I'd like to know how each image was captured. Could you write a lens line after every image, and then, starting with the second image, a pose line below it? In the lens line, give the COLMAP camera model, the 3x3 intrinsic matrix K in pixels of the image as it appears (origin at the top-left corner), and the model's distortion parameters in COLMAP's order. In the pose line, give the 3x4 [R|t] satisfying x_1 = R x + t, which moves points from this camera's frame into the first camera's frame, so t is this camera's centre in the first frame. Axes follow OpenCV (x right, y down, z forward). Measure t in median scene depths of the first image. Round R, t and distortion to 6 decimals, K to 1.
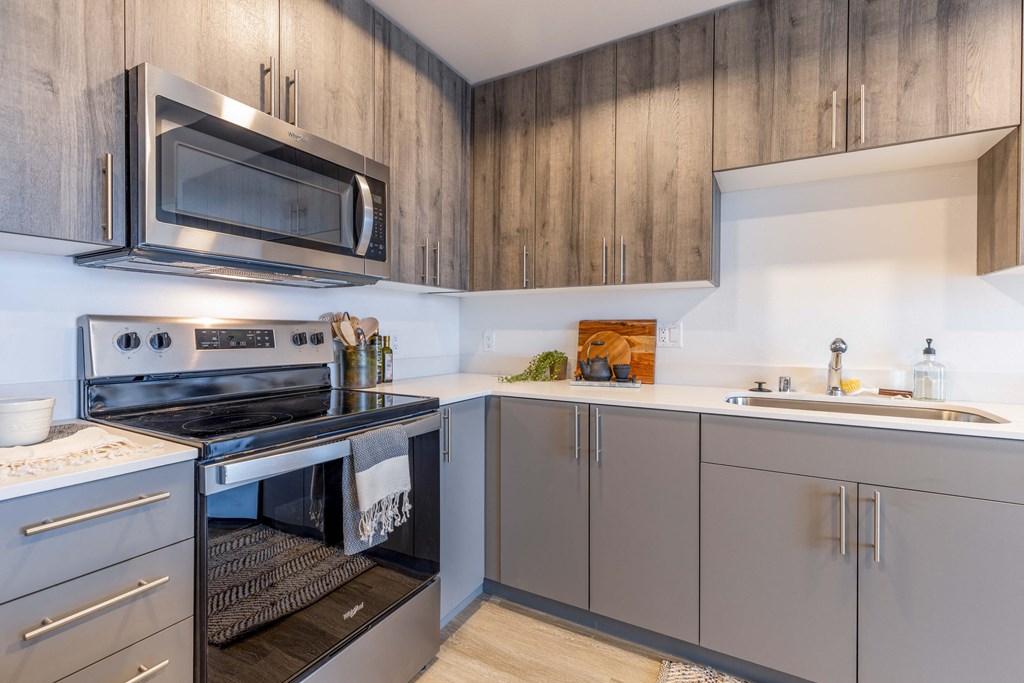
lens RADIAL K [[457.4, 0, 526.1], [0, 457.4, 335.9], [0, 0, 1]] dist [0.001961, -0.000207]
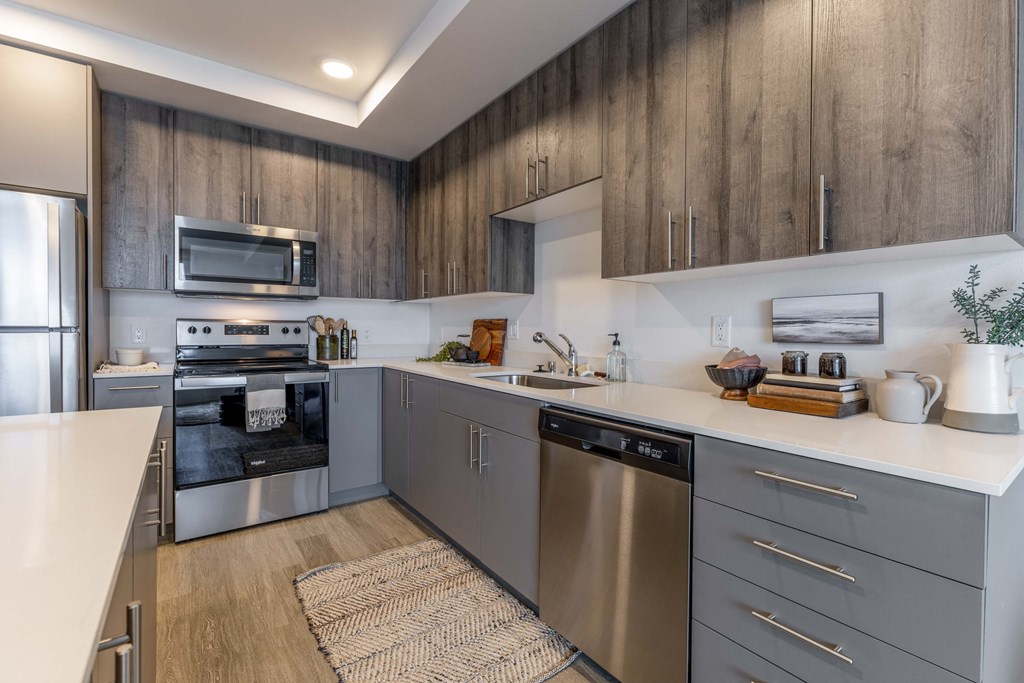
lens RADIAL K [[454.3, 0, 516.2], [0, 454.3, 335.6], [0, 0, 1]] dist [-0.002730, 0.000118]
pose [[0.908051, 0.011062, -0.418713, 1.103090], [-0.009489, 0.999938, 0.005838, 0.007738], [0.418751, -0.001328, 0.908100, -0.261309]]
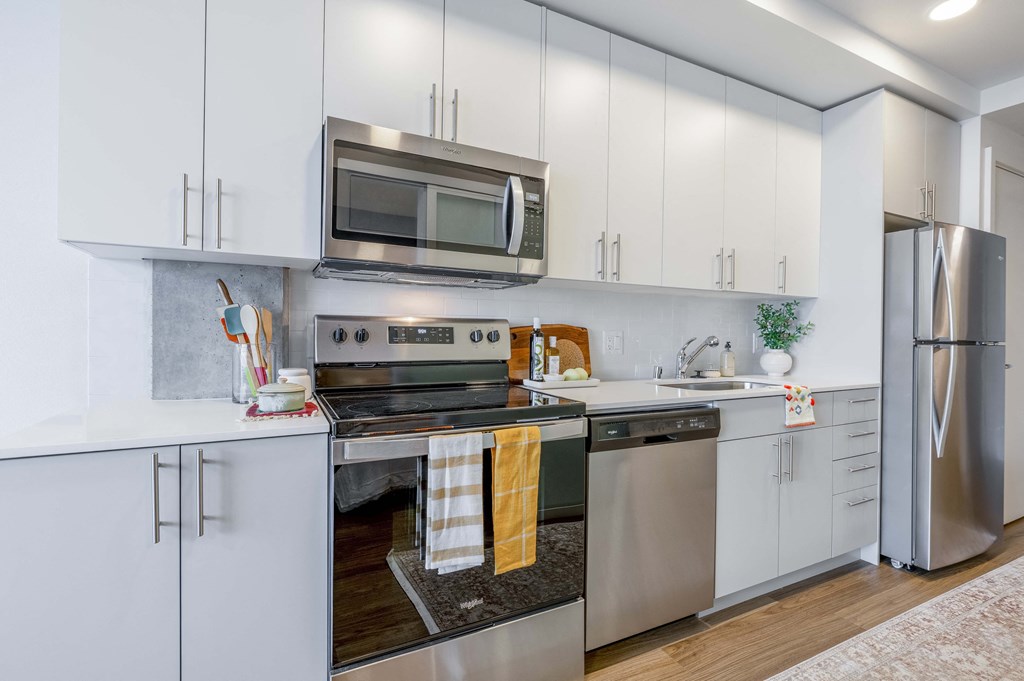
lens RADIAL K [[457.4, 0, 526.1], [0, 457.4, 334.9], [0, 0, 1]] dist [0.001961, -0.000207]
pose [[0.838655, 0.015058, -0.544455, 0.196798], [-0.017810, 0.999841, 0.000219, 0.000798], [0.544372, 0.009514, 0.838790, 0.150297]]
